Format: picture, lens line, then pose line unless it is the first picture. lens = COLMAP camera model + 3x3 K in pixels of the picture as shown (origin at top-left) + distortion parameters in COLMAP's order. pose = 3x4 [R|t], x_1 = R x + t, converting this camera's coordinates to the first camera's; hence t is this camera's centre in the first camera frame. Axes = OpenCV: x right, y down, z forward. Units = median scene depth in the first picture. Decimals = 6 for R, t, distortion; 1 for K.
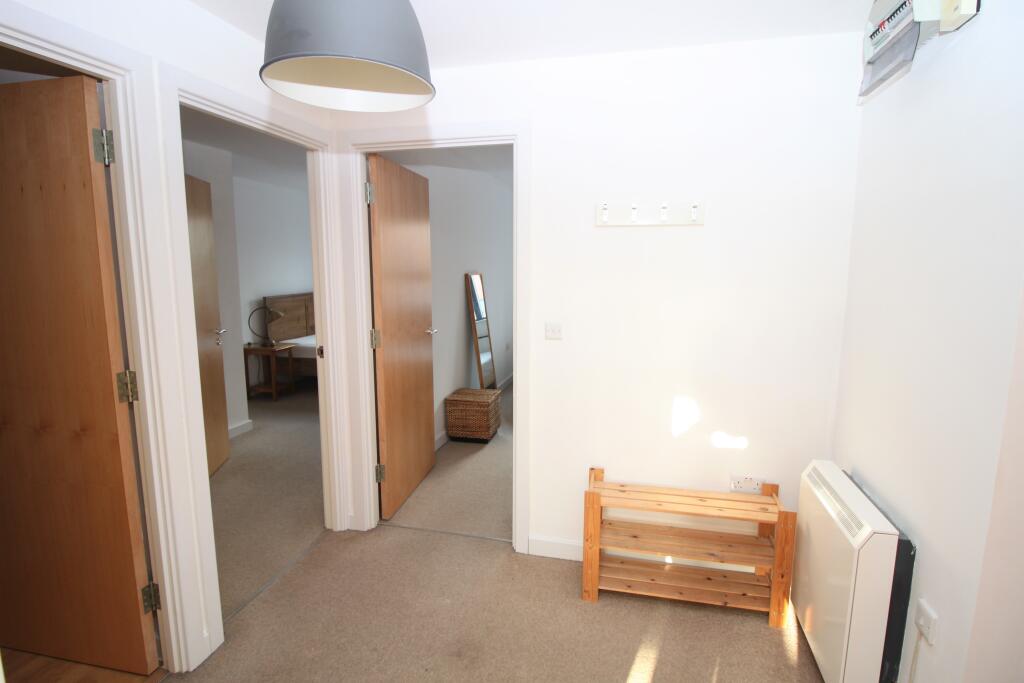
lens RADIAL K [[495.2, 0, 513.0], [0, 495.2, 338.7], [0, 0, 1]] dist [-0.010696, -0.001738]
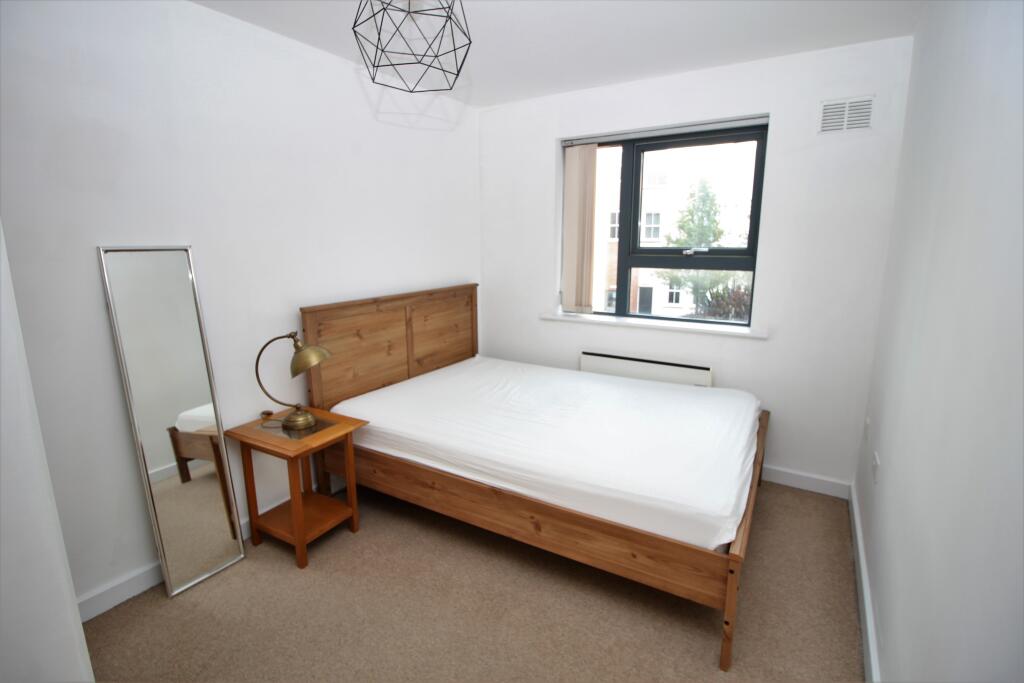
lens RADIAL K [[495.2, 0, 512.2], [0, 495.2, 344.4], [0, 0, 1]] dist [-0.010696, -0.001738]
pose [[0.947291, 0.054168, -0.315762, -0.166684], [-0.034082, 0.997048, 0.068796, -0.081869], [0.318556, -0.054408, 0.946341, 0.581892]]
